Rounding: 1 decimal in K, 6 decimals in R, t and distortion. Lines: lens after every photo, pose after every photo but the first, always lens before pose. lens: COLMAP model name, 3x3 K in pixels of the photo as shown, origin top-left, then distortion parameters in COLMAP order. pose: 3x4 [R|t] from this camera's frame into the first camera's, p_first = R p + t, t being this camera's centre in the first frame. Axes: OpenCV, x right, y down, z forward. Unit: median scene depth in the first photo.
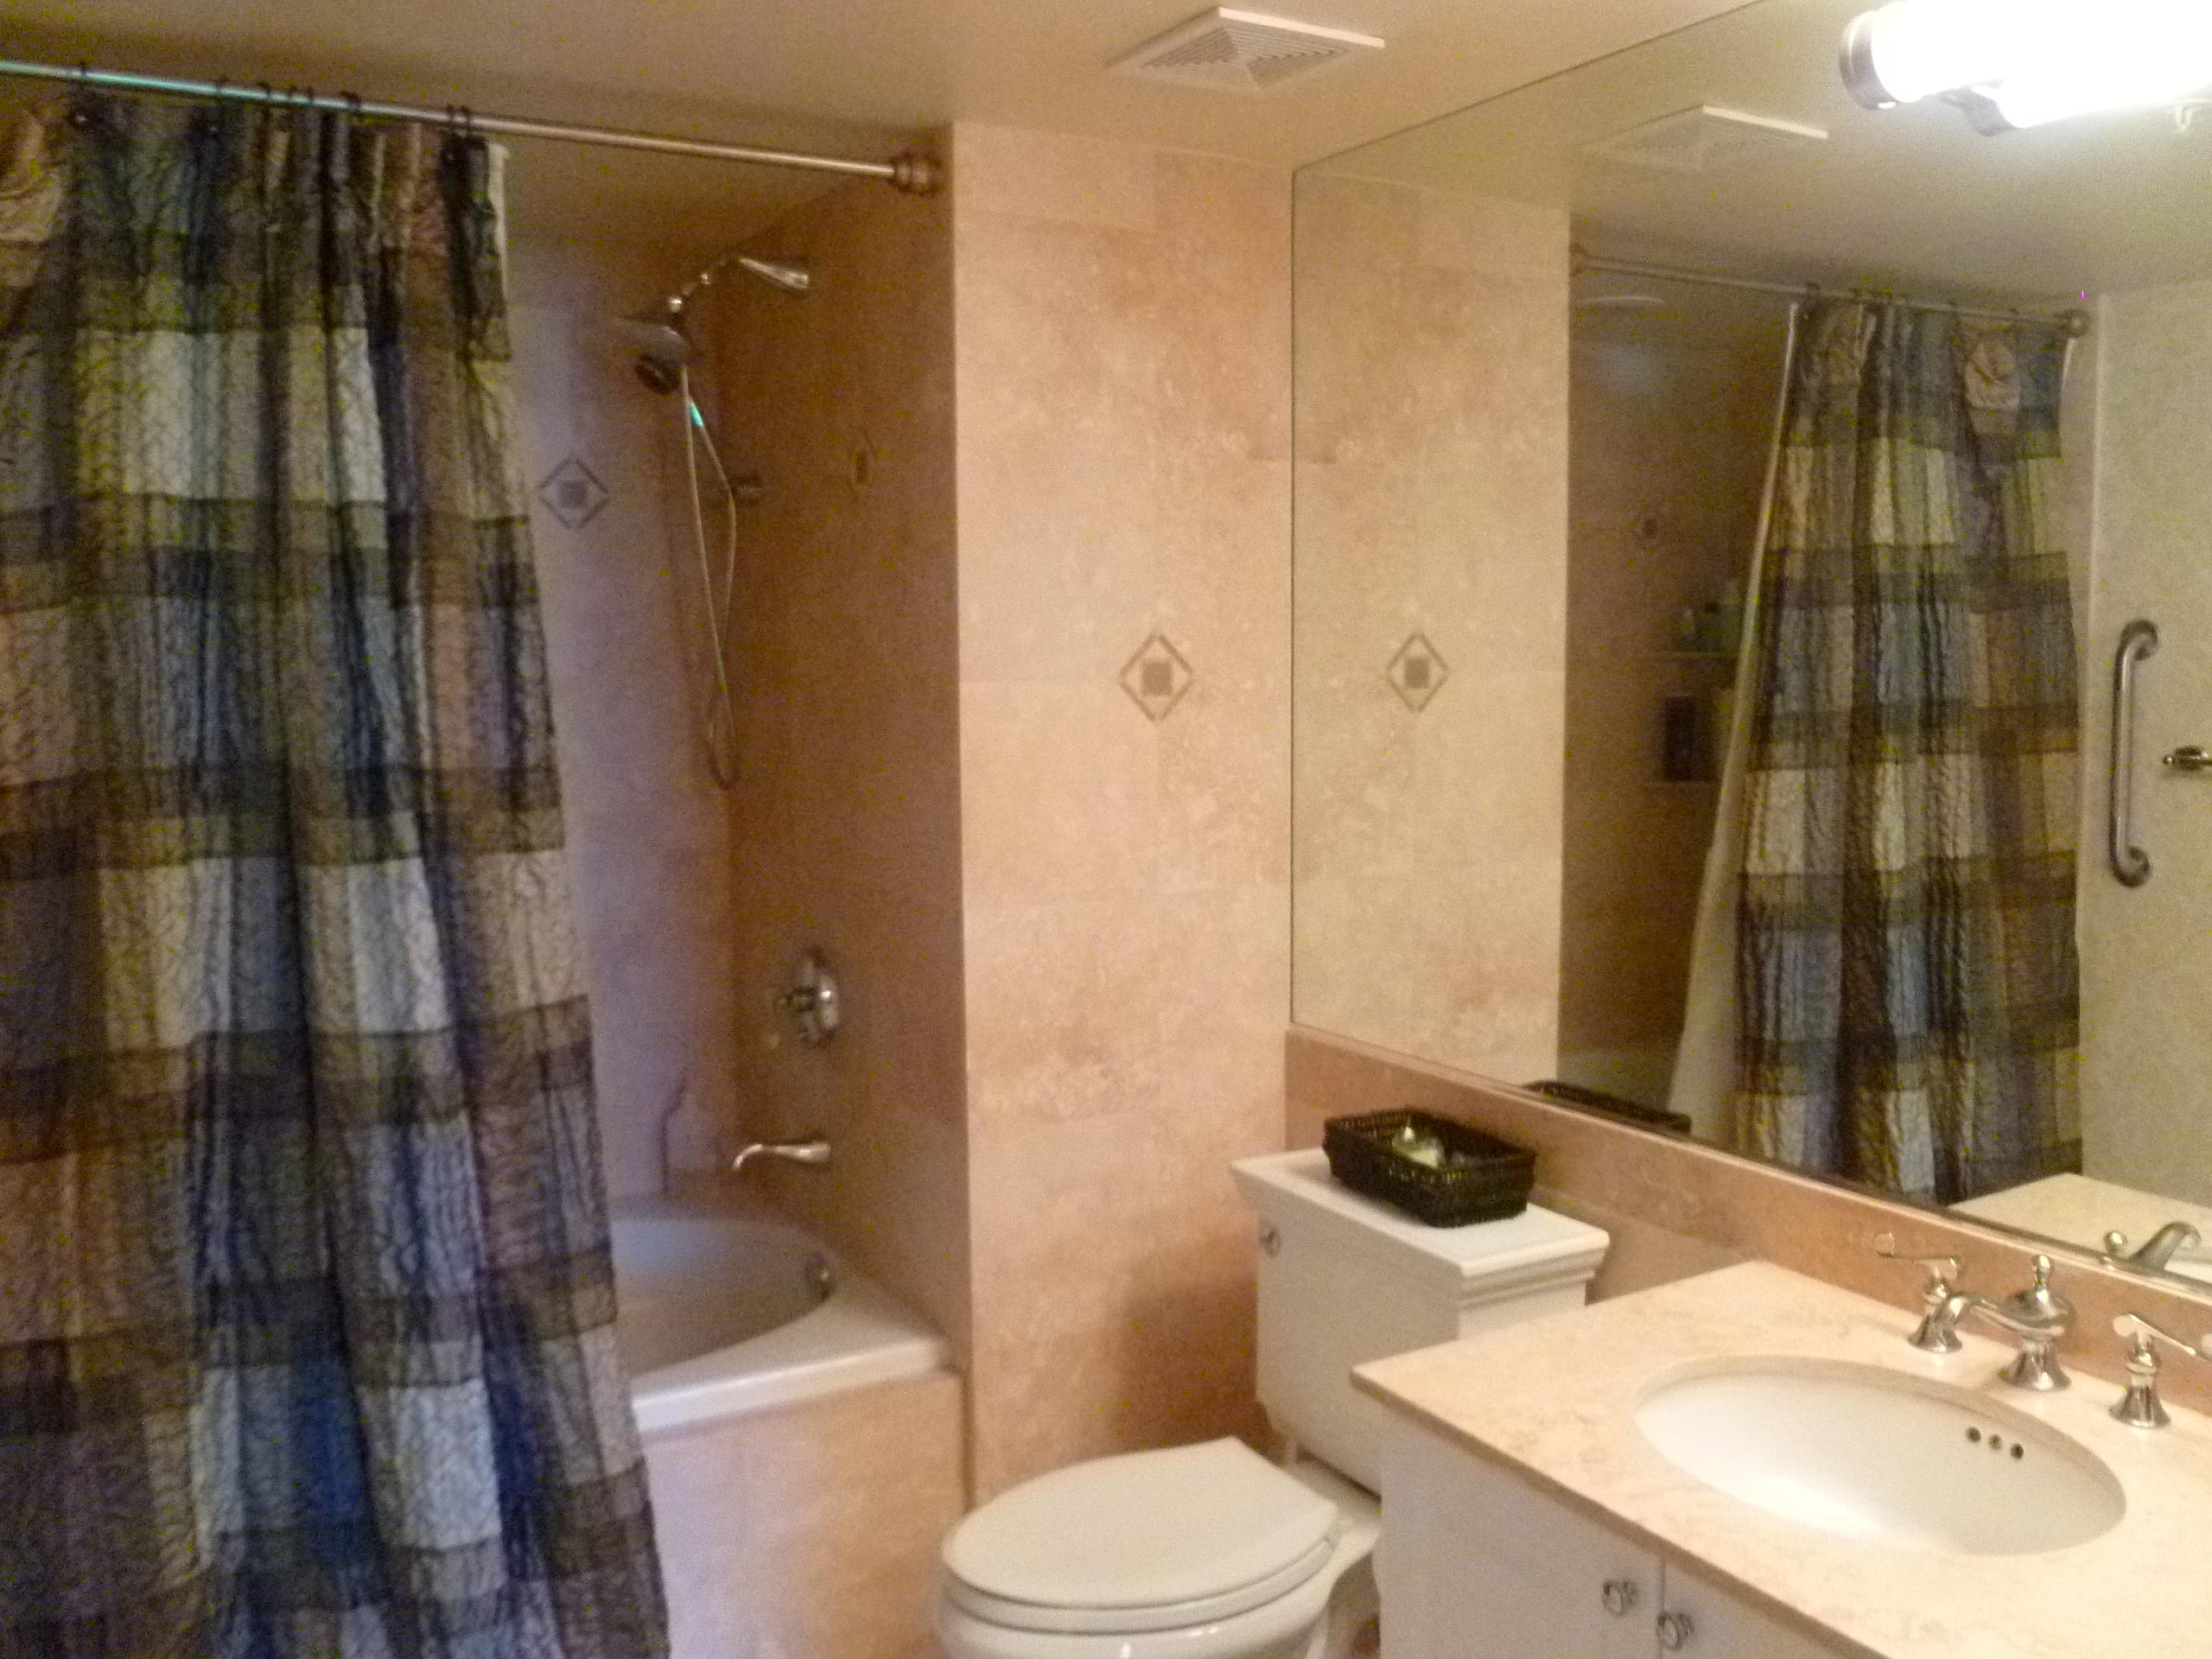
lens RADIAL K [[1847.3, 0, 1157.0], [0, 1847.3, 816.5], [0, 0, 1]] dist [-0.048646, -0.000919]
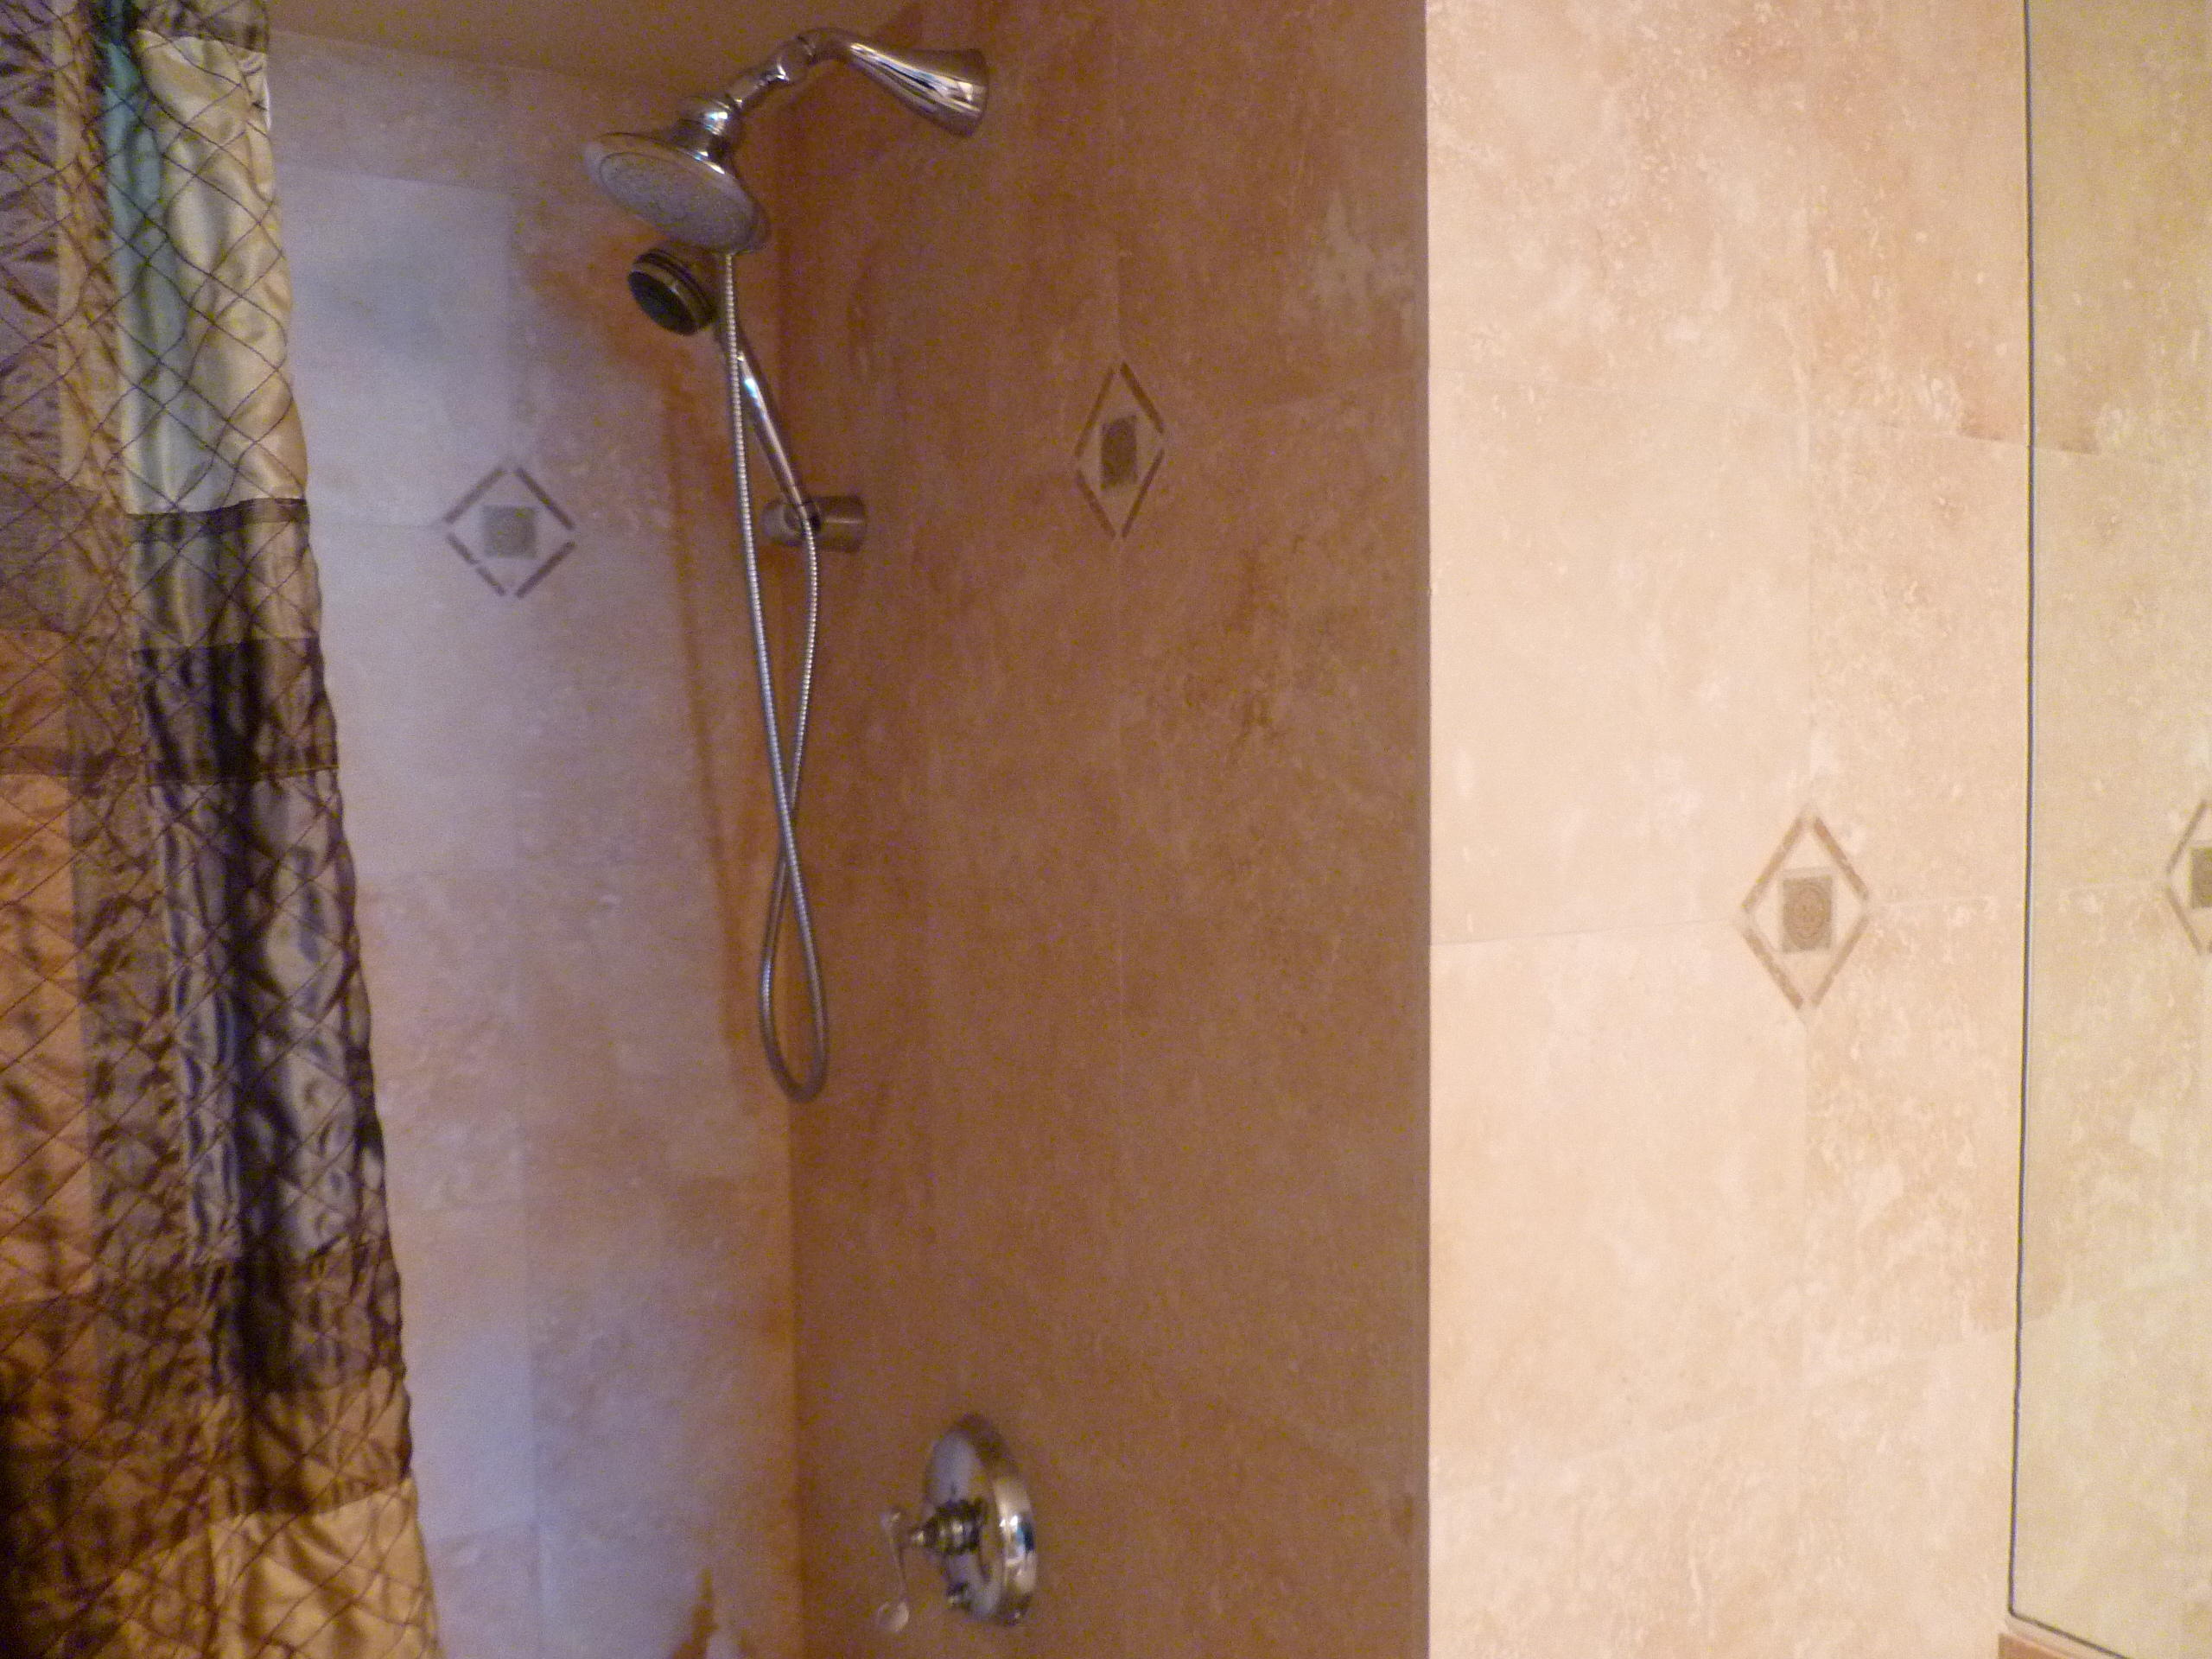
lens RADIAL K [[1927.7, 0, 1225.4], [0, 1927.7, 830.3], [0, 0, 1]] dist [-0.049967, 0.008261]
pose [[0.999567, -0.003013, 0.029269, -0.153201], [0.004585, 0.998541, -0.053810, -0.069929], [-0.029065, 0.053921, 0.998122, 0.536866]]
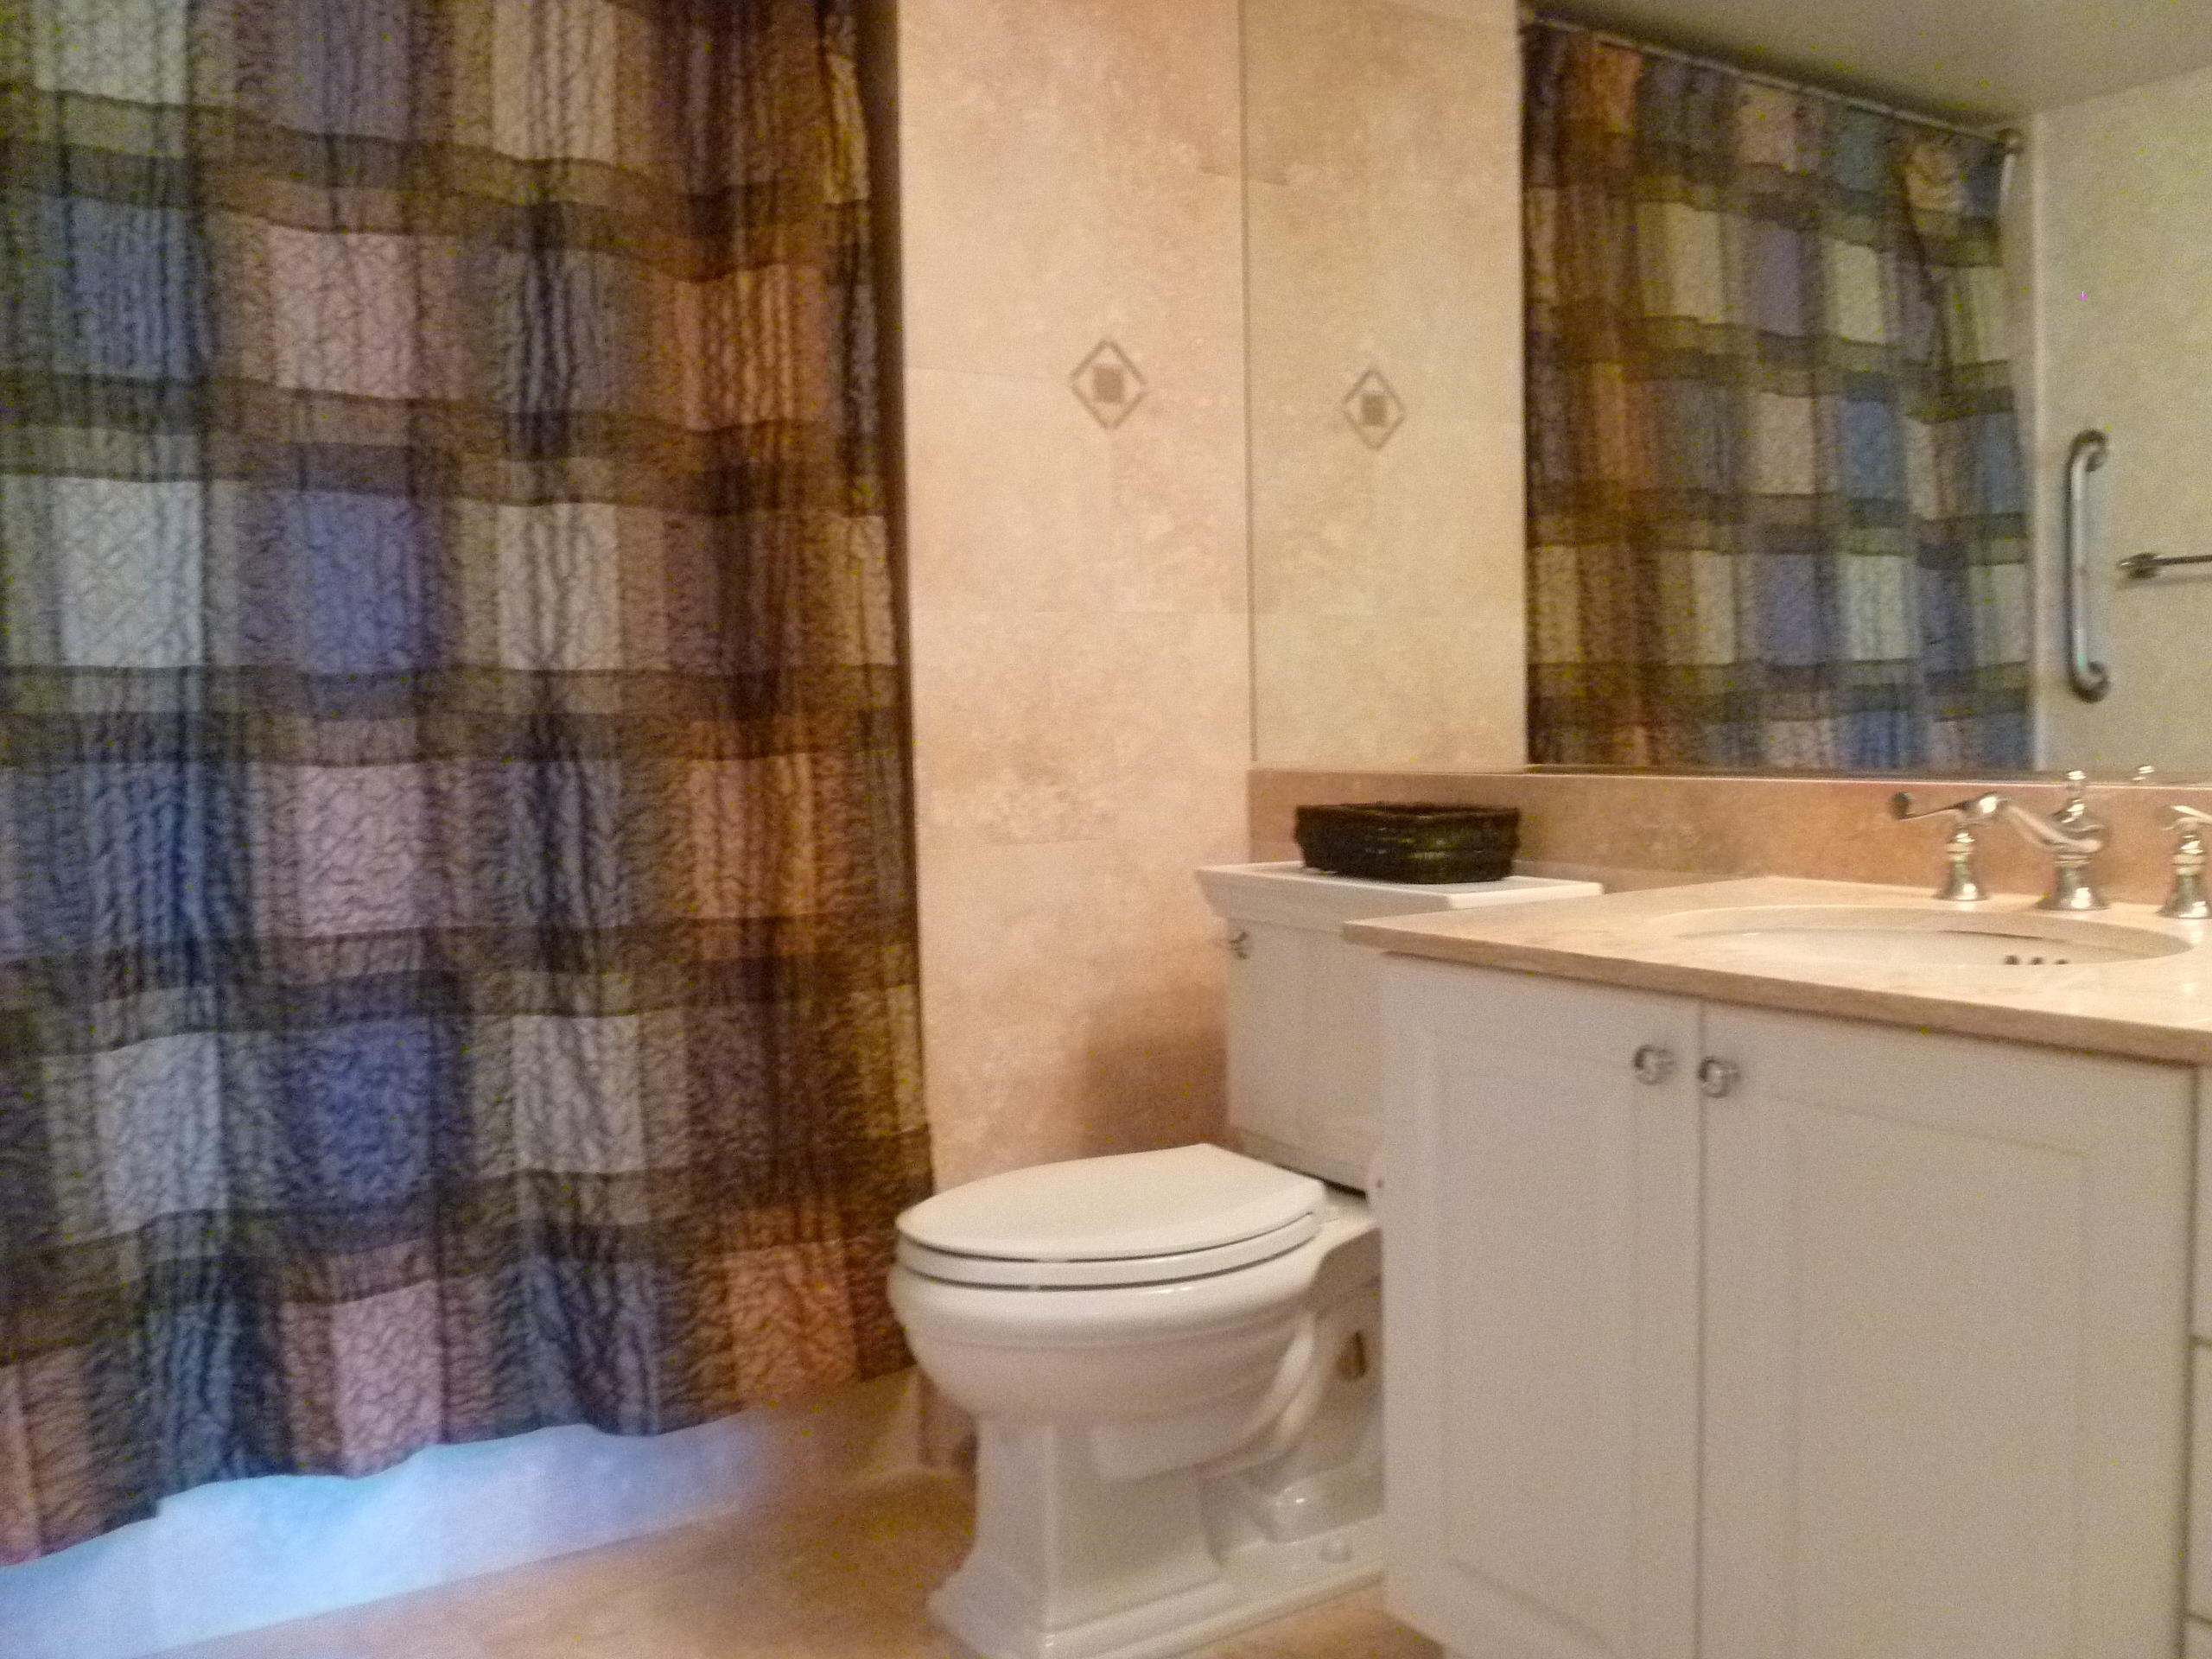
lens RADIAL K [[1850.1, 0, 1118.4], [0, 1850.1, 817.3], [0, 0, 1]] dist [-0.095011, 0.049448]
pose [[0.999707, -0.014291, 0.019514, -0.017064], [0.014937, 0.999332, -0.033341, 0.182004], [-0.019024, 0.033622, 0.999254, 0.046441]]
